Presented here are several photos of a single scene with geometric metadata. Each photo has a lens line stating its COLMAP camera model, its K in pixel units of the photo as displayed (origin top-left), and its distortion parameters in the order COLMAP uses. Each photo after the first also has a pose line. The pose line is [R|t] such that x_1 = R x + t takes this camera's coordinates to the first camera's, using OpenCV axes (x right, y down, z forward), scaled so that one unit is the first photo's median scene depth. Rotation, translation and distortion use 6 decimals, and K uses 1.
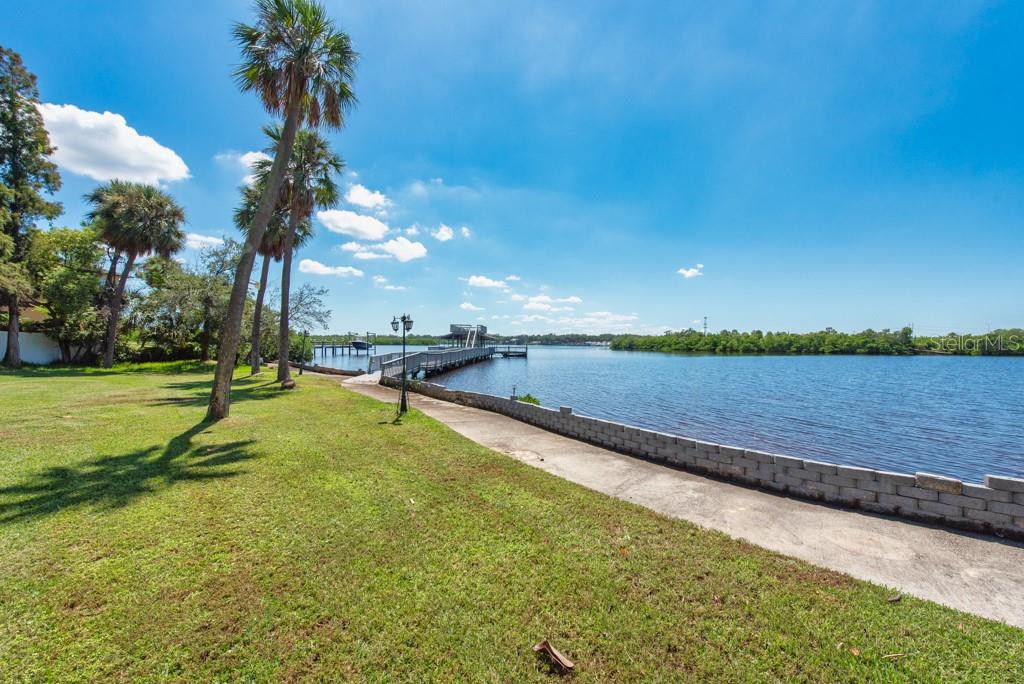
lens RADIAL K [[405.8, 0, 513.9], [0, 405.8, 351.9], [0, 0, 1]] dist [0.005487, -0.000811]
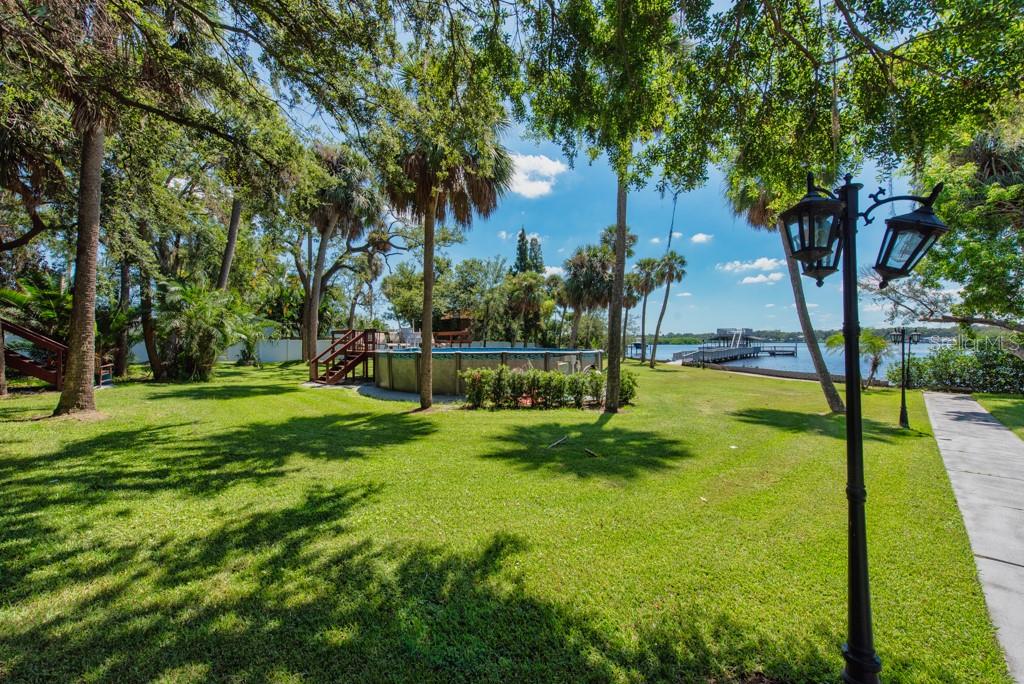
lens RADIAL K [[405.8, 0, 504.0], [0, 405.8, 340.3], [0, 0, 1]] dist [0.005487, -0.000811]
pose [[0.804468, -0.013973, -0.593831, 0.025559], [-0.001435, 0.999675, -0.025466, 0.000383], [0.593994, 0.021339, 0.804187, -0.174832]]
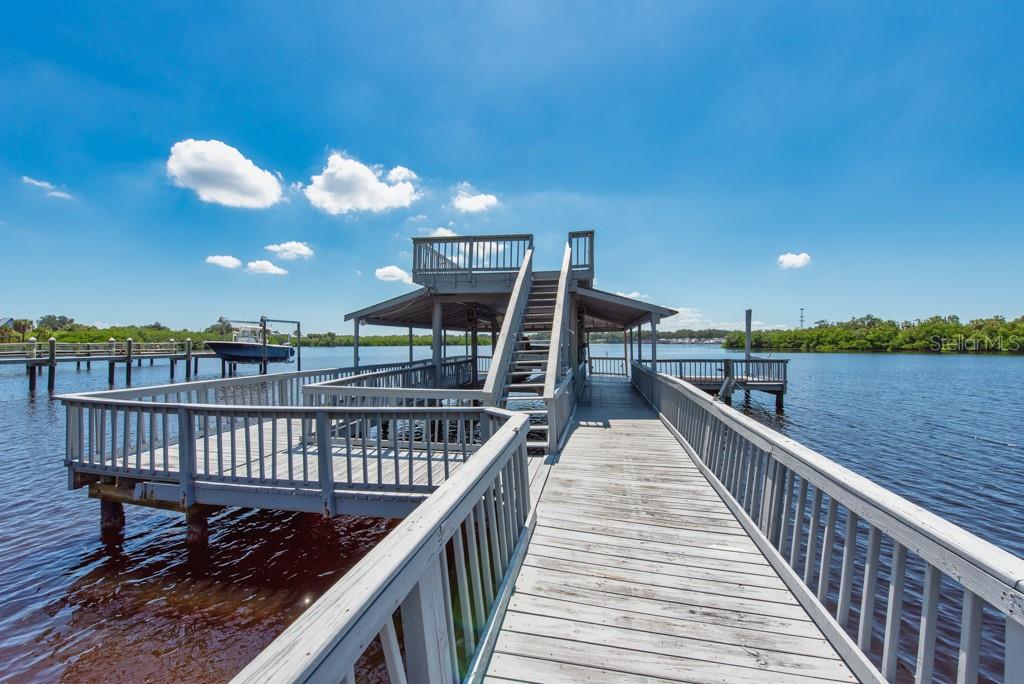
lens RADIAL K [[405.8, 0, 513.1], [0, 405.8, 356.4], [0, 0, 1]] dist [0.005487, -0.000811]
pose [[0.989033, -0.007065, -0.147523, -0.044875], [0.009131, 0.999869, 0.013335, -0.009734], [0.147410, -0.014536, 0.988969, 0.408552]]
